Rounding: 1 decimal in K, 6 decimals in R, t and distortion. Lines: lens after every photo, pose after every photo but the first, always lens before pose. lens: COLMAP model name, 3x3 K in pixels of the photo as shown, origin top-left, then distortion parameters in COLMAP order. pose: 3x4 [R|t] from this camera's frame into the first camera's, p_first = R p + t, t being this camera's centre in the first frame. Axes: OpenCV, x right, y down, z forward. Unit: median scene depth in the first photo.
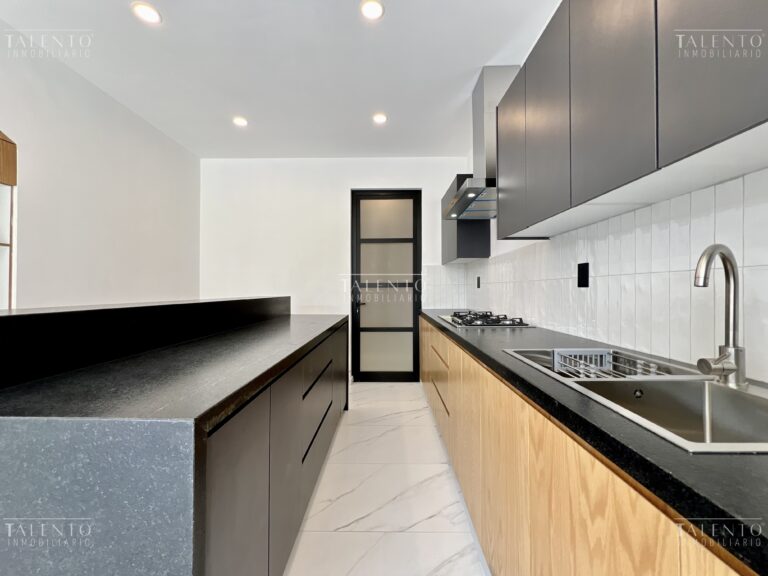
lens RADIAL K [[309.6, 0, 383.6], [0, 309.6, 287.1], [0, 0, 1]] dist [0.000635, 0.000189]
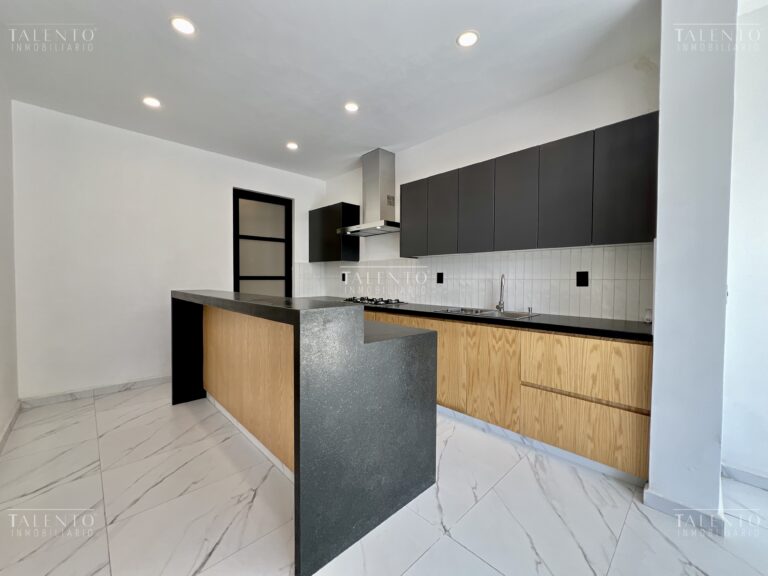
lens RADIAL K [[312.1, 0, 380.9], [0, 312.1, 286.5], [0, 0, 1]] dist [-0.001412, 0.000123]
pose [[0.713353, -0.013027, 0.700684, -0.889695], [-0.011917, 0.999457, 0.030713, -0.028422], [-0.700704, -0.030259, 0.712811, -0.225172]]
